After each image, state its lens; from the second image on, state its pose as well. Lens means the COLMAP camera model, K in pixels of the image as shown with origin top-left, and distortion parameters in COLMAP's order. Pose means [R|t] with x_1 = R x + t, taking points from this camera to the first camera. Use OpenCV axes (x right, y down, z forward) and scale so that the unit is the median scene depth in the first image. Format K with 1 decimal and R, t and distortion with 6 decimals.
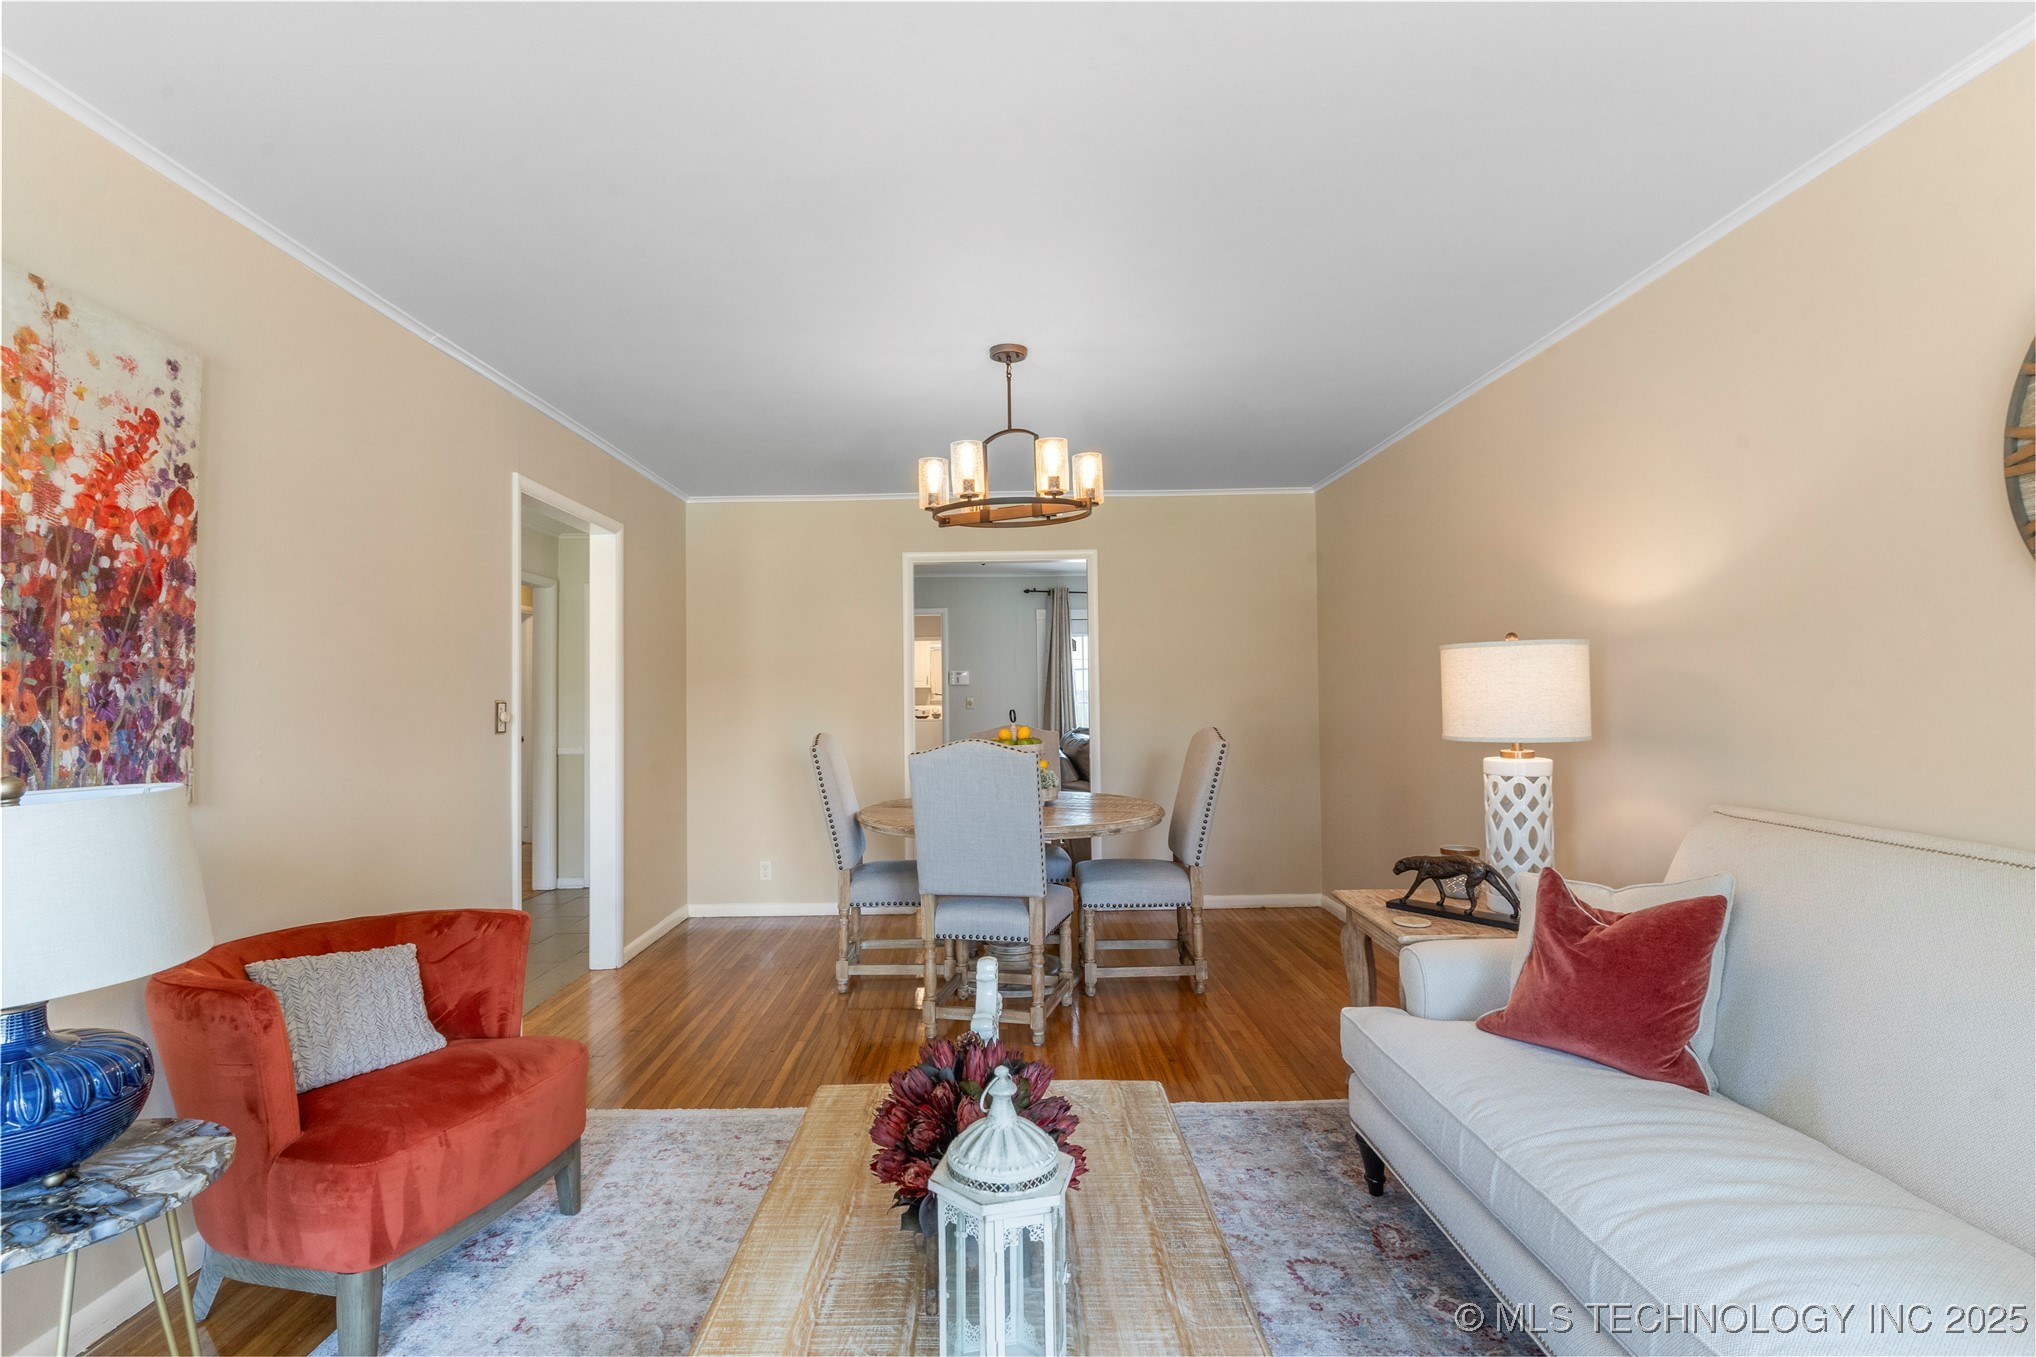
lens RADIAL K [[1014.7, 0, 1006.9], [0, 1014.7, 668.8], [0, 0, 1]] dist [0.012780, 0.000223]
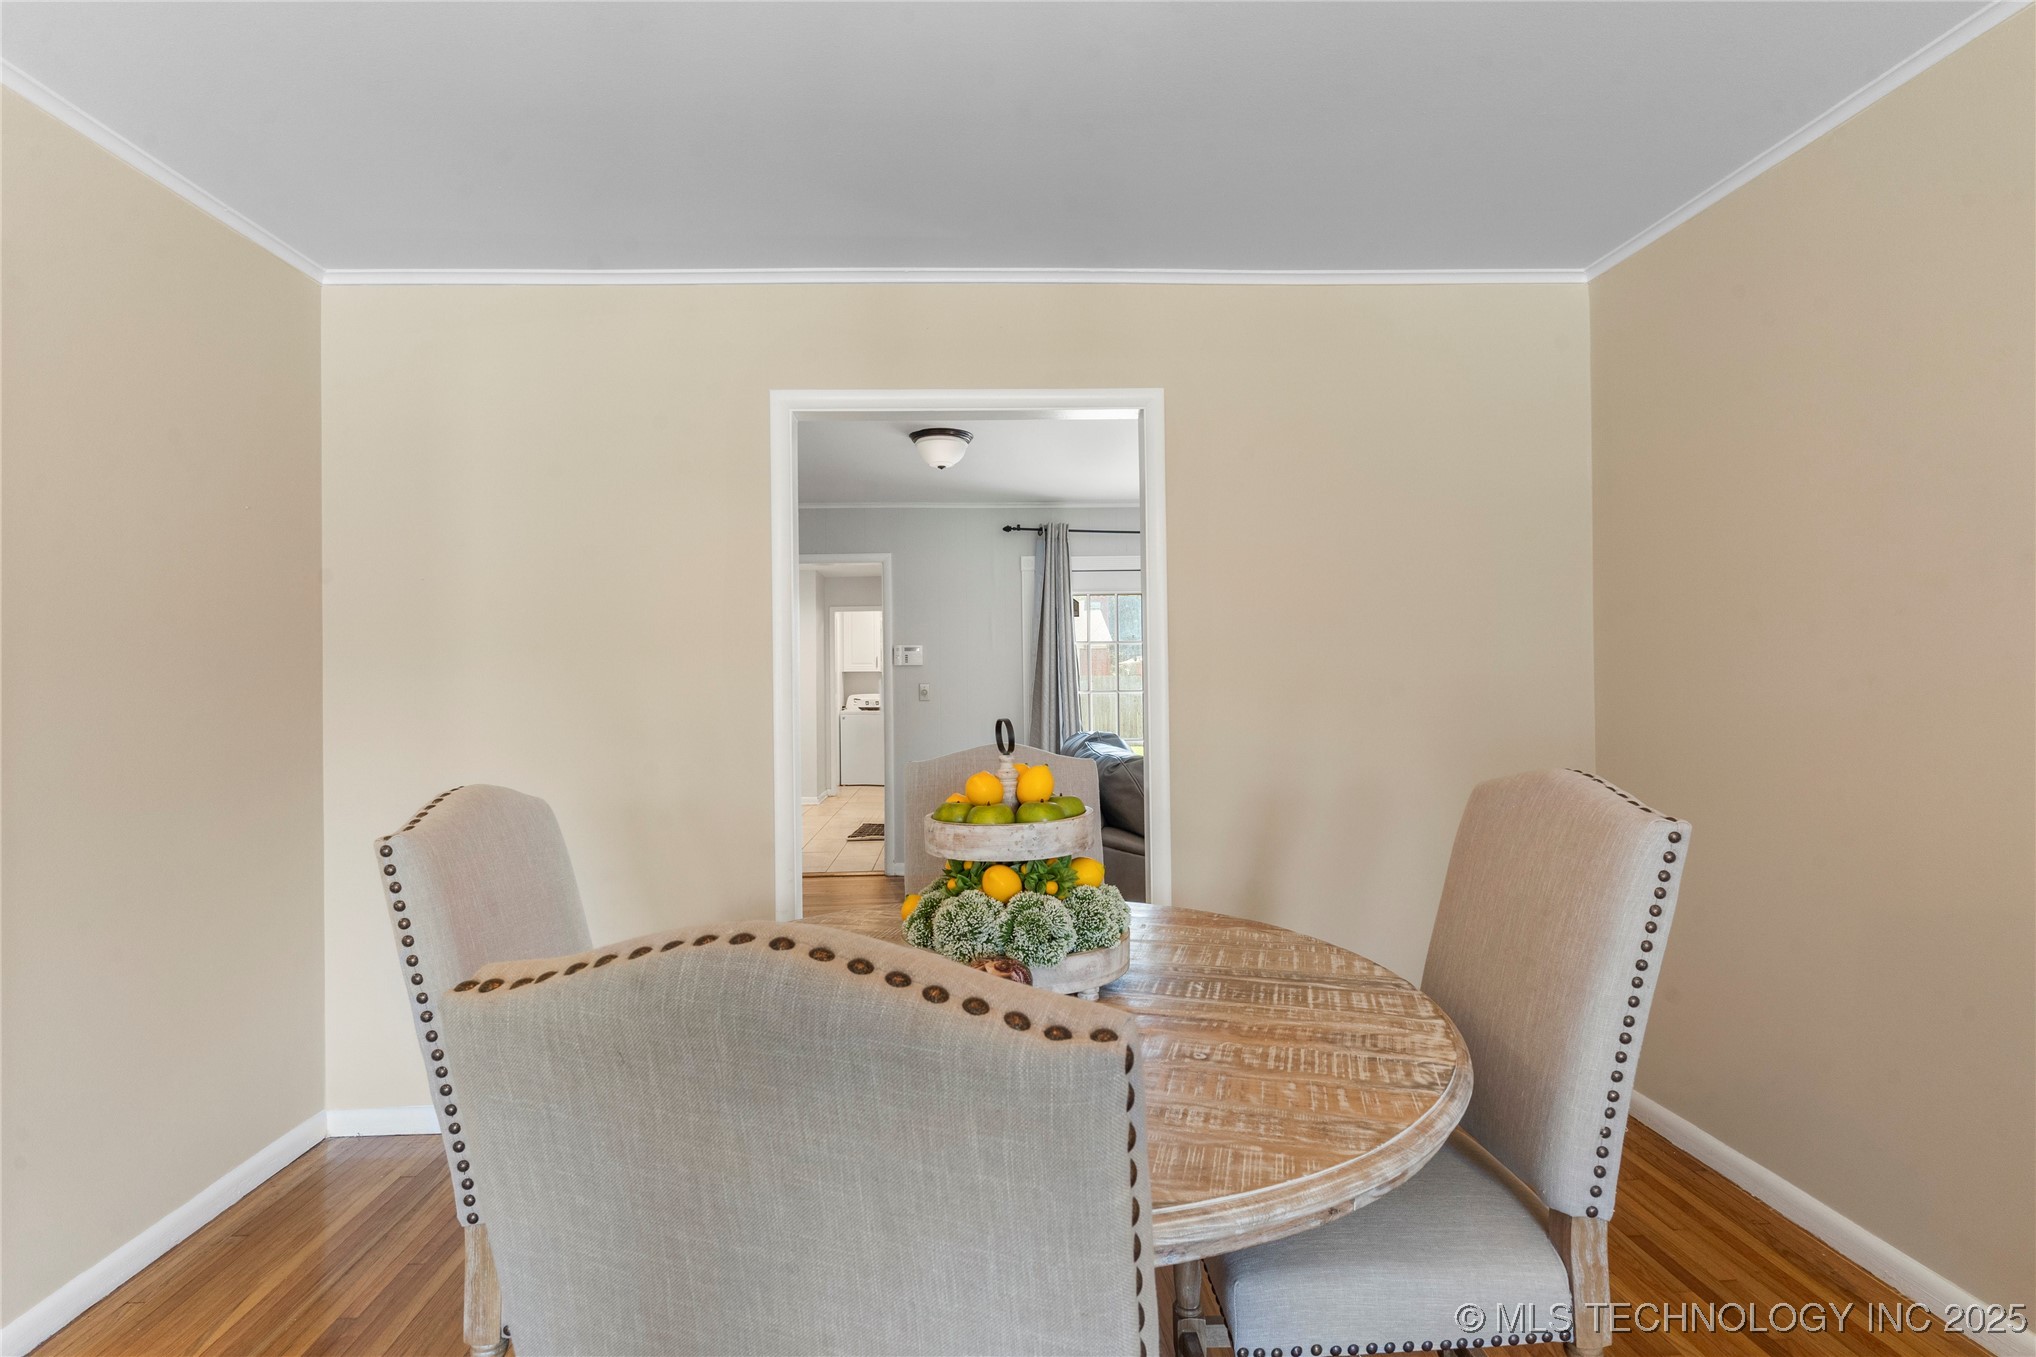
lens RADIAL K [[1014.7, 0, 1006.9], [0, 1014.7, 668.8], [0, 0, 1]] dist [0.012780, 0.000223]
pose [[0.999501, -0.000013, 0.031588, -0.003048], [-0.000420, 0.999906, 0.013727, 0.010865], [-0.031586, -0.013733, 0.999407, 0.396222]]
